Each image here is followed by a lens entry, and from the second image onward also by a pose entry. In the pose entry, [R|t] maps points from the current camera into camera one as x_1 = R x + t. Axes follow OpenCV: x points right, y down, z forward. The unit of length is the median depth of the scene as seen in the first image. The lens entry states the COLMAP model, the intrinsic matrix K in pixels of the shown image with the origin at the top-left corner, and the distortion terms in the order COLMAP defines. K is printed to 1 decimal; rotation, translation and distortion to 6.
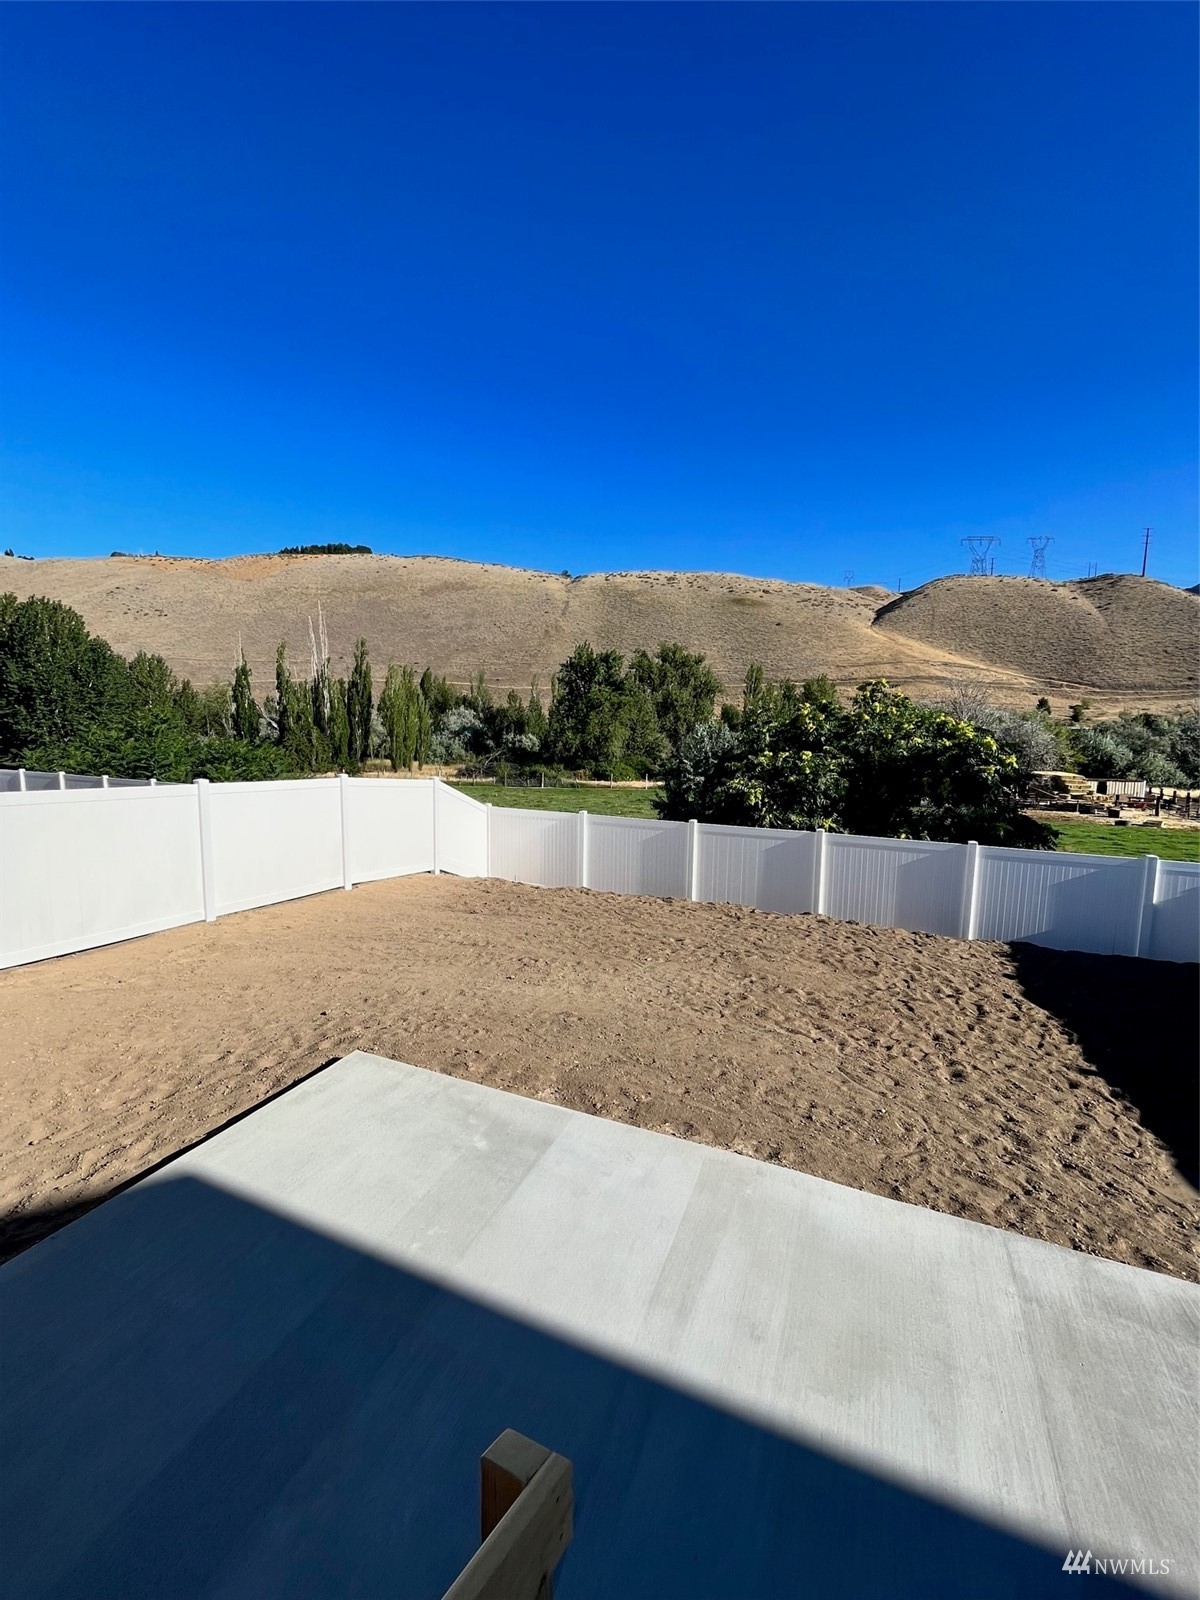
lens RADIAL K [[645.0, 0, 605.8], [0, 645.0, 796.3], [0, 0, 1]] dist [-0.003105, -0.000294]
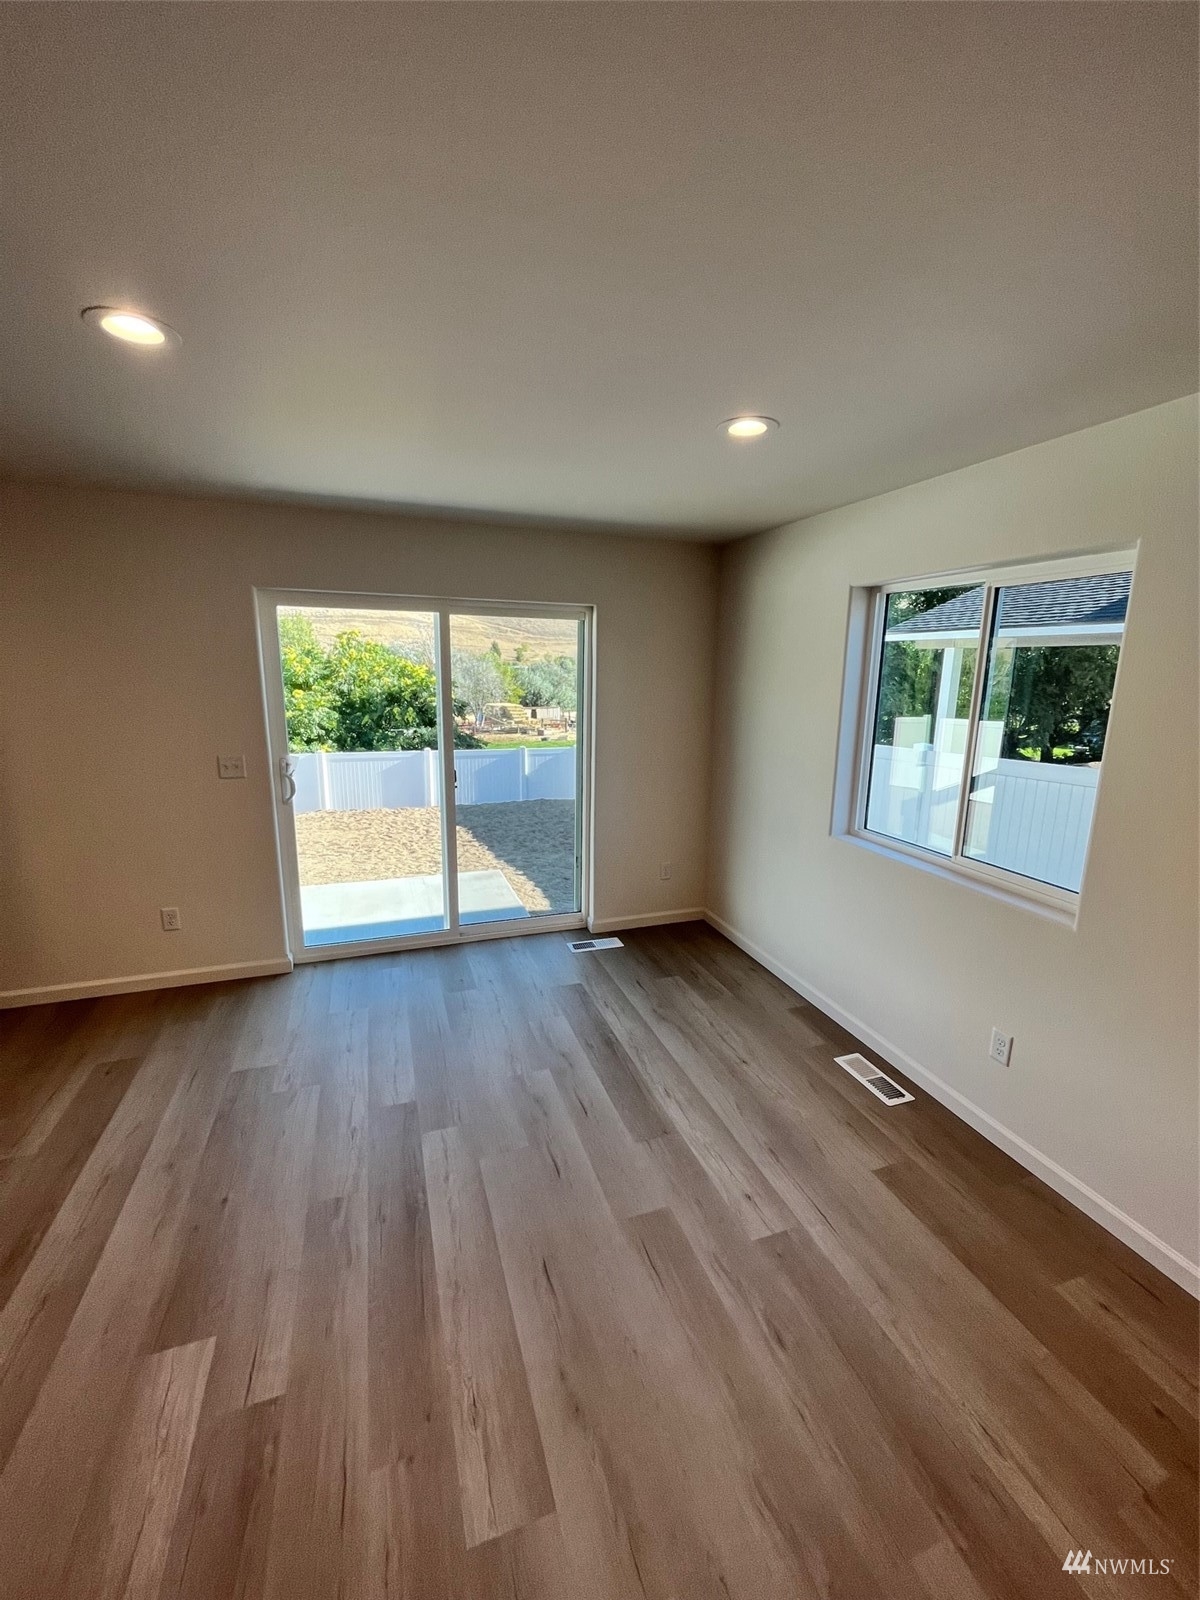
lens RADIAL K [[645.0, 0, 605.8], [0, 645.0, 796.3], [0, 0, 1]] dist [-0.003105, -0.000294]
pose [[0.727961, -0.135662, 0.672063, -0.112567], [0.073261, 0.990008, 0.120488, 0.023974], [-0.681693, -0.038475, 0.730626, -0.289972]]
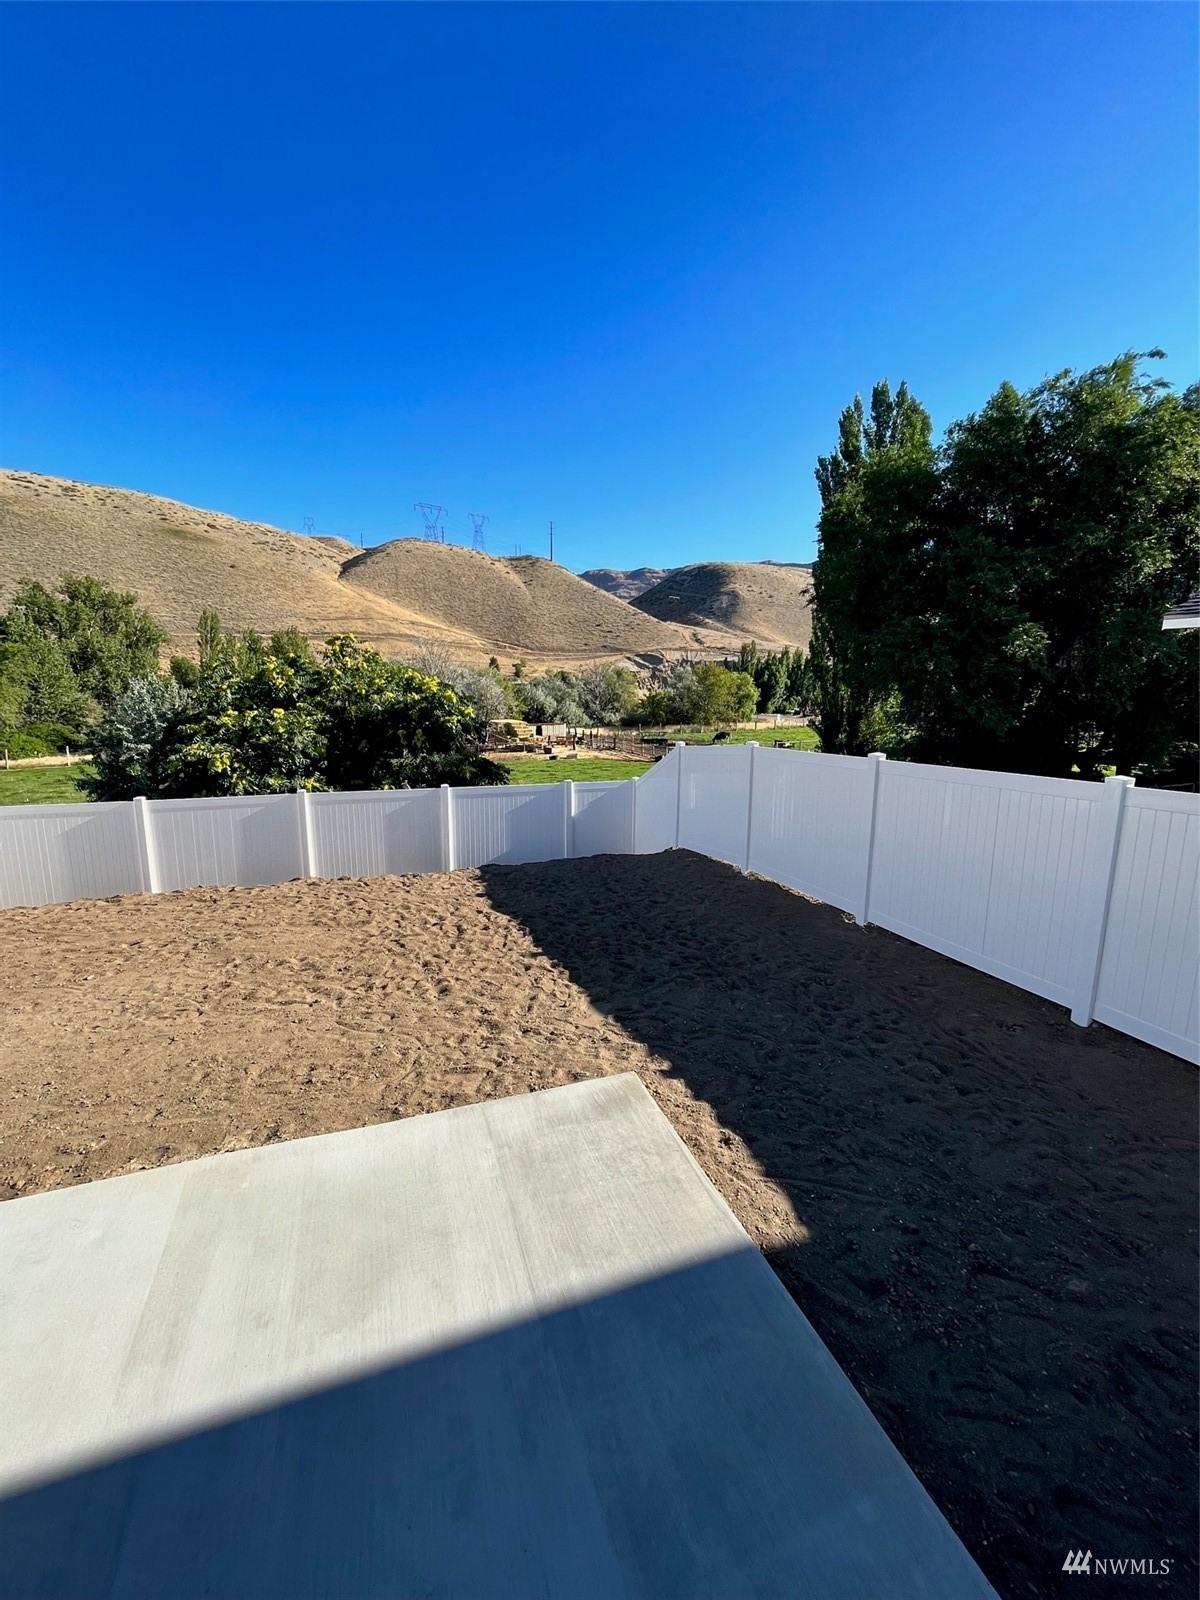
lens RADIAL K [[645.0, 0, 605.8], [0, 645.0, 796.3], [0, 0, 1]] dist [-0.003105, -0.000294]
pose [[0.724608, -0.124788, 0.677769, 0.009413], [0.079179, 0.992032, 0.097998, 0.001954], [-0.684597, -0.017345, 0.728715, -0.005147]]
